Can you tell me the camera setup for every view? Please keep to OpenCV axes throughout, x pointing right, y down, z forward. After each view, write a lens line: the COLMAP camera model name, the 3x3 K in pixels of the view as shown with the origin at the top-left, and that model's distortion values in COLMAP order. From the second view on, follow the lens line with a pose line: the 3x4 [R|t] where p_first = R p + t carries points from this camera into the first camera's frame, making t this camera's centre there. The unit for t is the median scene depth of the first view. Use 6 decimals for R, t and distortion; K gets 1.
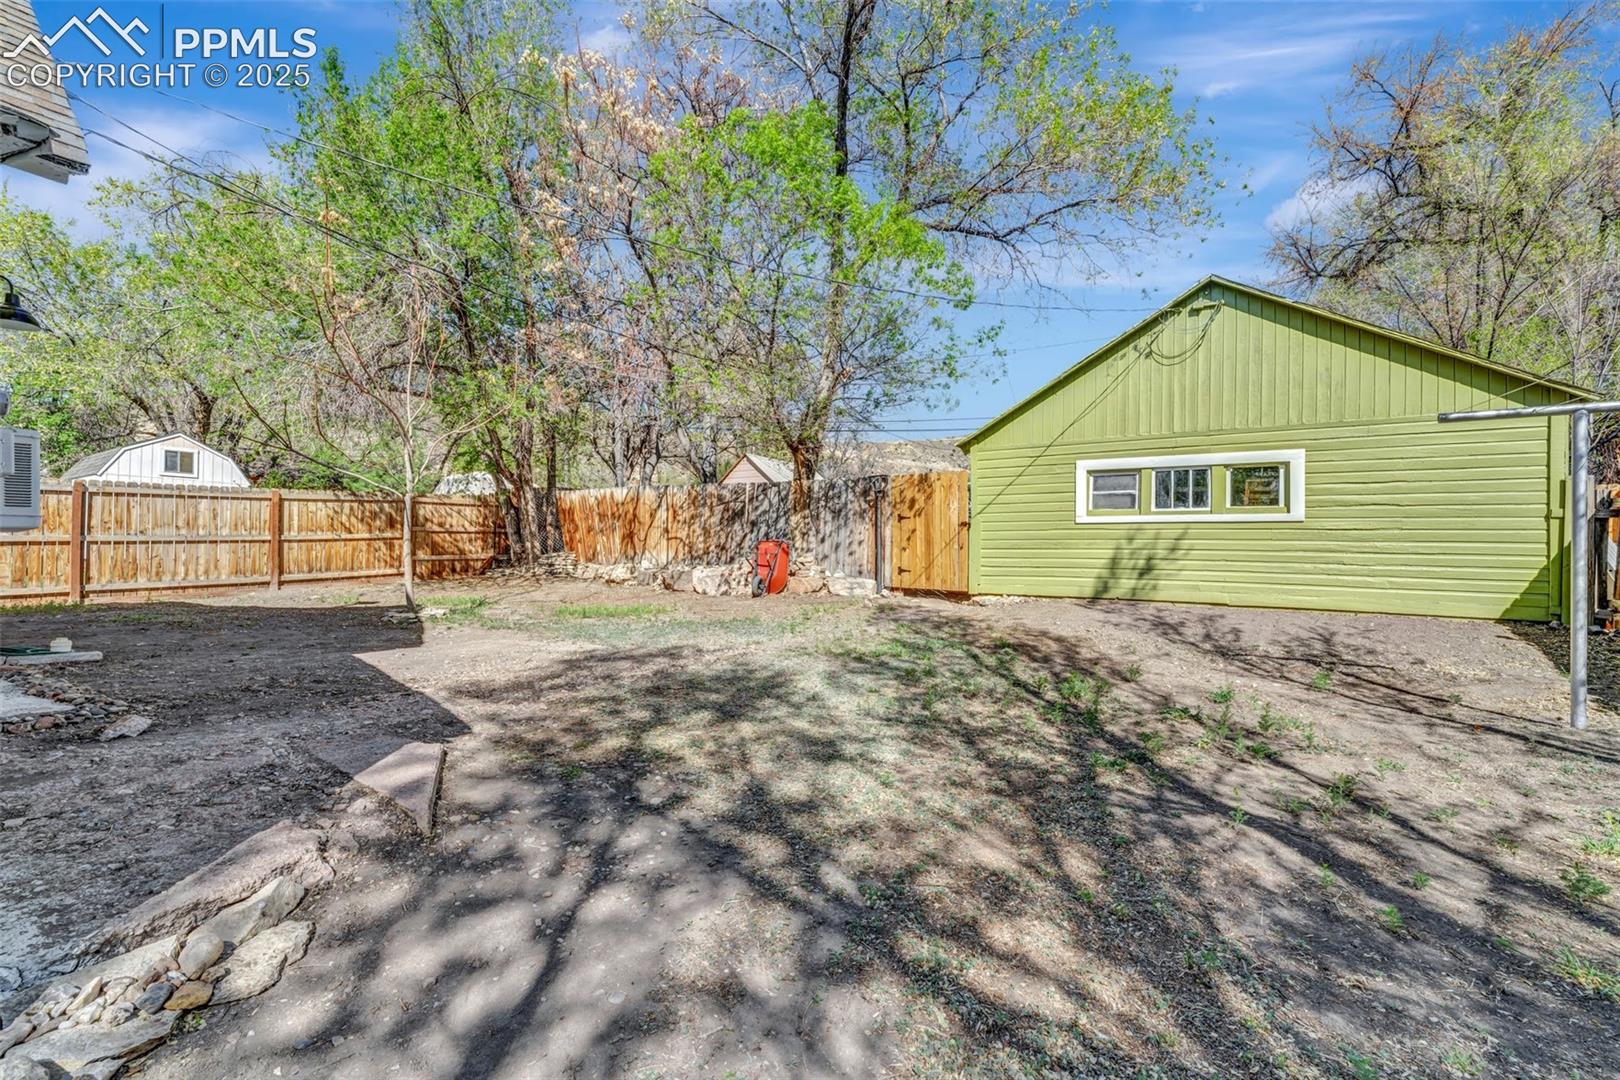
lens RADIAL K [[685.9, 0, 812.8], [0, 685.9, 534.0], [0, 0, 1]] dist [0.001387, -0.000532]
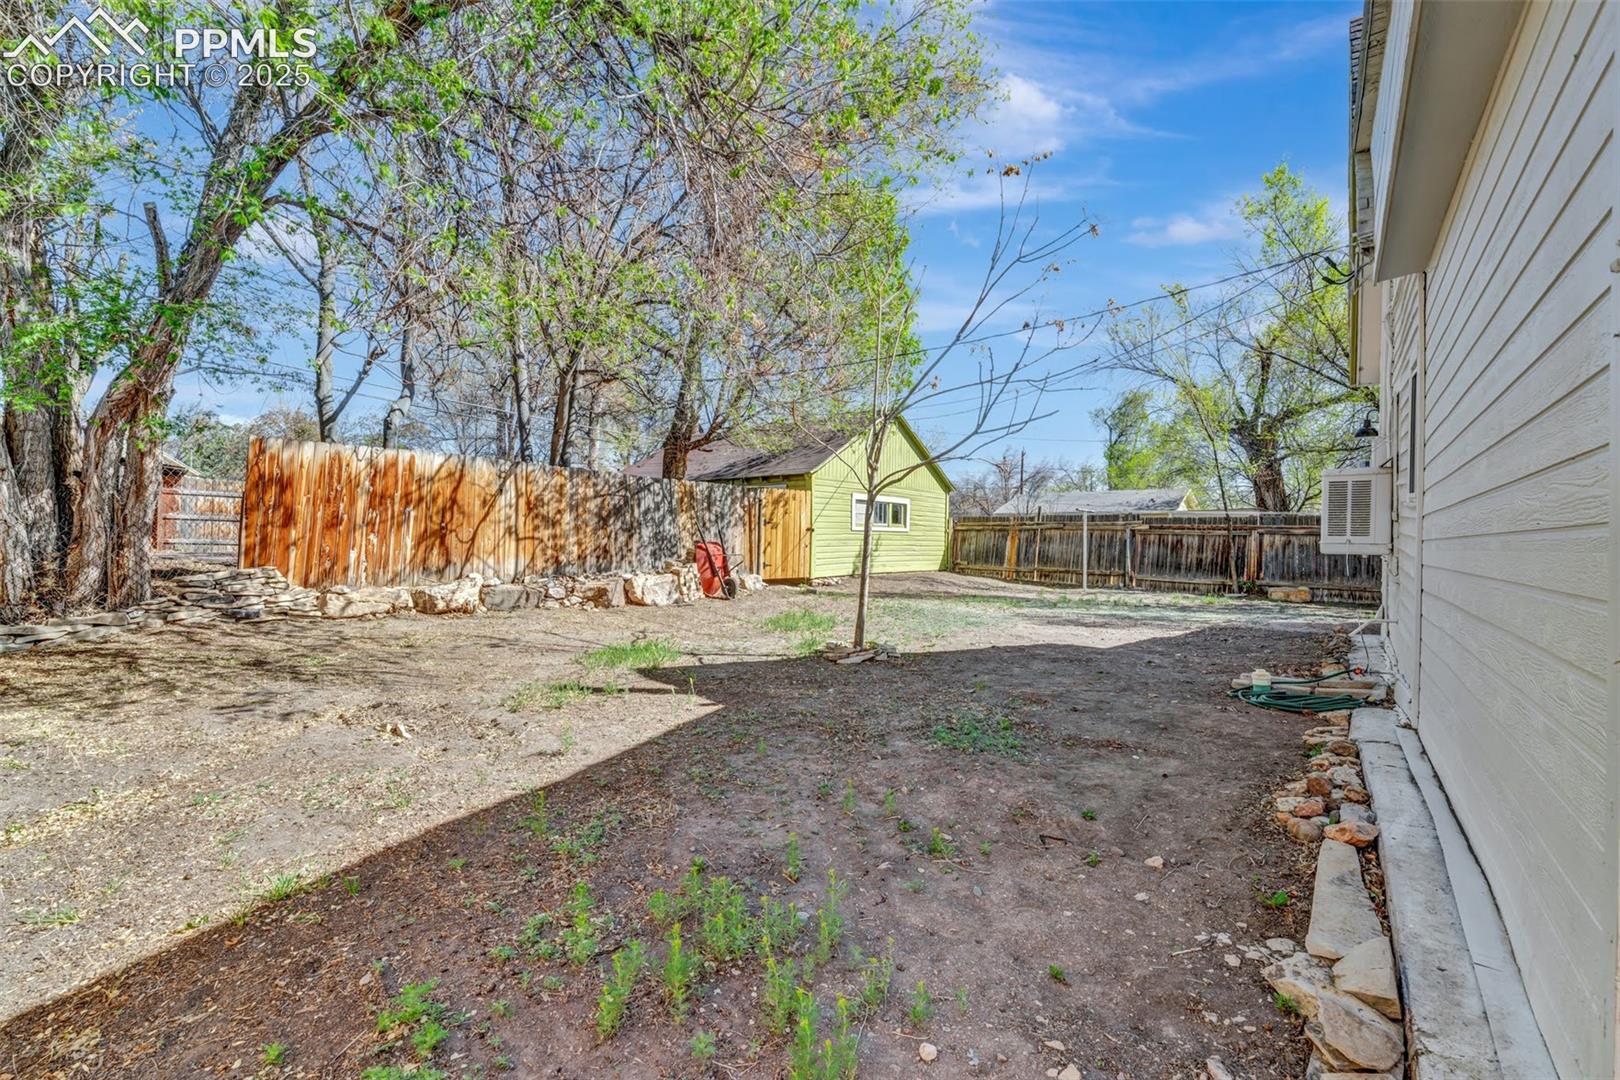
lens RADIAL K [[685.9, 0, 812.0], [0, 685.9, 532.4], [0, 0, 1]] dist [0.001387, -0.000532]
pose [[0.102276, -0.003013, 0.994752, -0.855688], [-0.027913, 0.999593, 0.005898, -0.011929], [-0.994364, -0.028370, 0.102150, 0.626742]]
